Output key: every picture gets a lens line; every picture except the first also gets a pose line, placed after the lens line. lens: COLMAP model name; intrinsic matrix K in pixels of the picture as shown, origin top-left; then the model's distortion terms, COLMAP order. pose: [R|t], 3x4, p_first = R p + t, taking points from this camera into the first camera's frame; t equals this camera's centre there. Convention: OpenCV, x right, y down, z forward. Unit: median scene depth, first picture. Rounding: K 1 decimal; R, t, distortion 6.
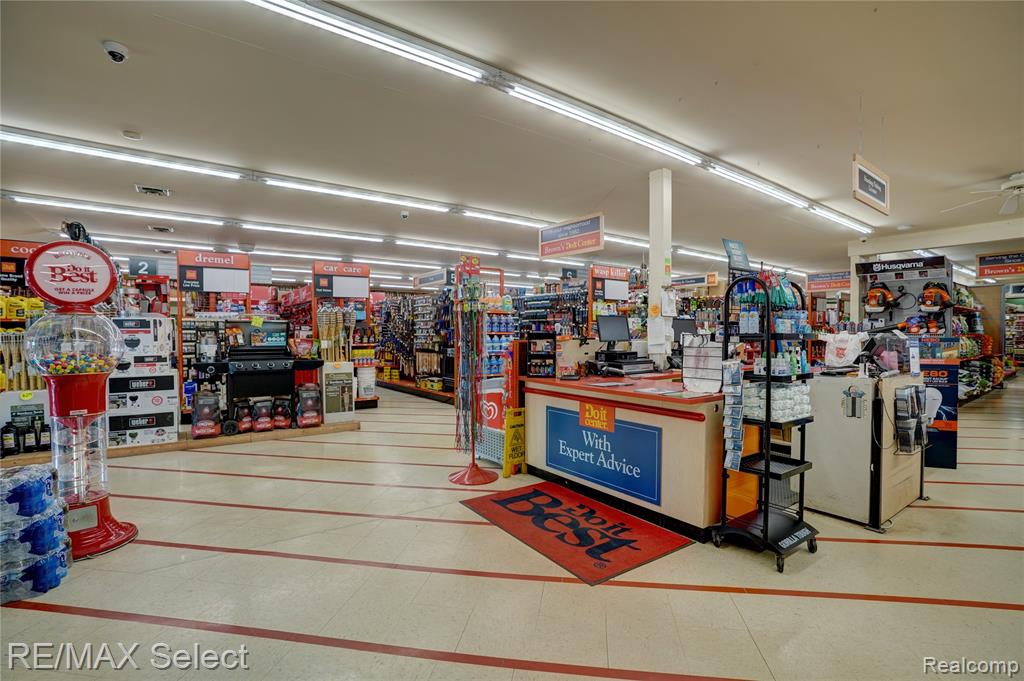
lens RADIAL K [[466.1, 0, 522.4], [0, 466.1, 337.3], [0, 0, 1]] dist [-0.038253, 0.003424]
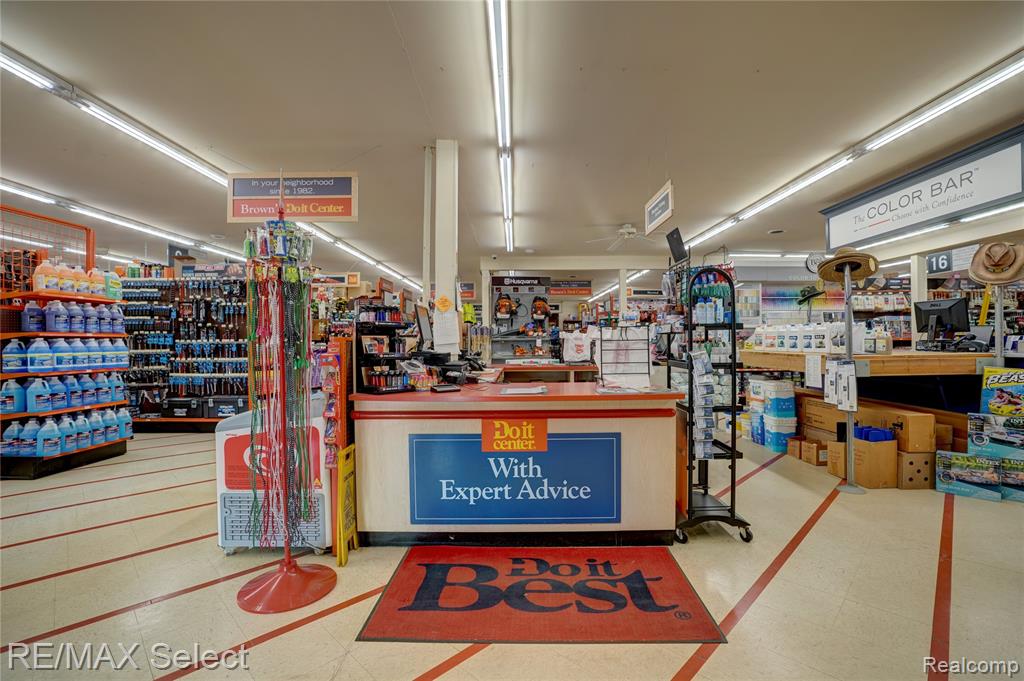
lens RADIAL K [[466.1, 0, 514.1], [0, 466.1, 345.6], [0, 0, 1]] dist [-0.038253, 0.003424]
pose [[0.597215, -0.013781, 0.801963, -0.437917], [0.015122, 0.999868, 0.005920, 0.020599], [-0.801938, 0.008592, 0.597345, 0.543662]]
